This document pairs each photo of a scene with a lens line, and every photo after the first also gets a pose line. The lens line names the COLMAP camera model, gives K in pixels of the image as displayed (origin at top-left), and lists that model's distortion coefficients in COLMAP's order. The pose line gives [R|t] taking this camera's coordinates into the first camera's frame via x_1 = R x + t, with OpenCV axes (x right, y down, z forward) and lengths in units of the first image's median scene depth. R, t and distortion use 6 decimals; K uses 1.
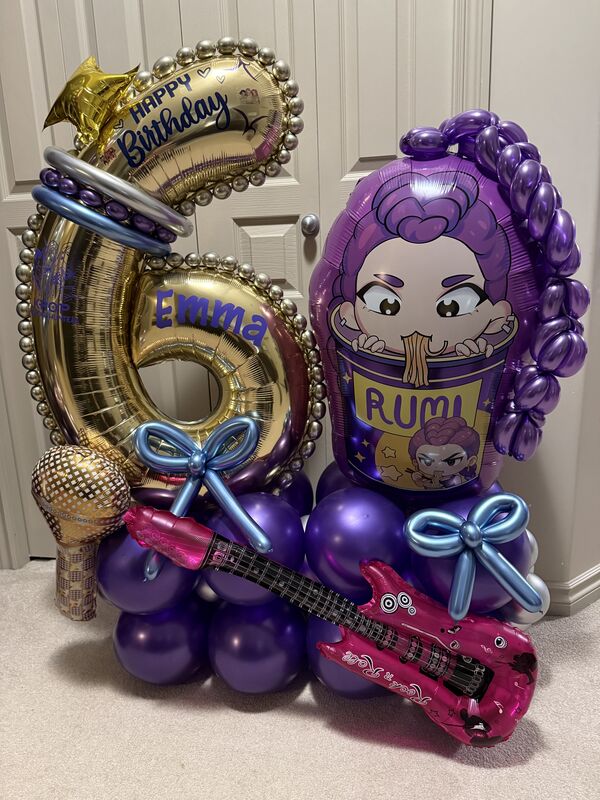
lens RADIAL K [[557.1, 0, 297.8], [0, 557.1, 394.5], [0, 0, 1]] dist [0.128919, -0.219326]
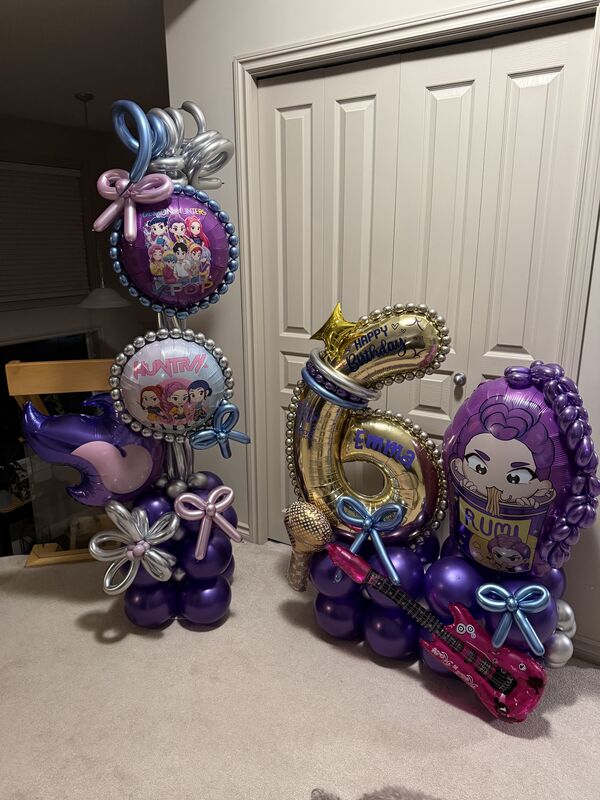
lens RADIAL K [[557.1, 0, 297.8], [0, 557.1, 394.5], [0, 0, 1]] dist [0.128919, -0.219326]
pose [[0.930614, 0.127335, -0.343137, 0.192484], [-0.111667, 0.991609, 0.065128, -0.413388], [0.348551, -0.022292, 0.937025, -0.824010]]
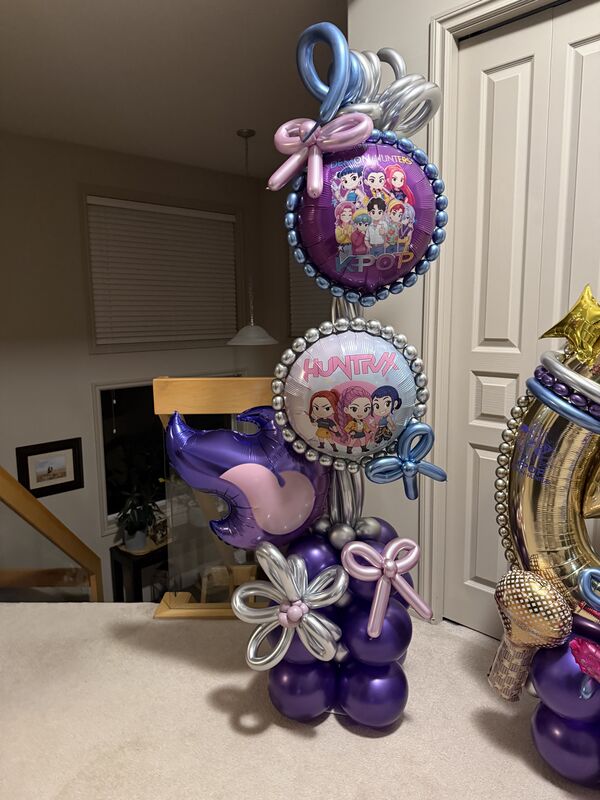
lens RADIAL K [[557.1, 0, 297.8], [0, 557.1, 394.5], [0, 0, 1]] dist [0.128919, -0.219326]
pose [[0.825842, 0.110972, -0.552874, -0.164783], [-0.146446, 0.989012, -0.020237, -0.225257], [0.544553, 0.097678, 0.833019, -0.471642]]
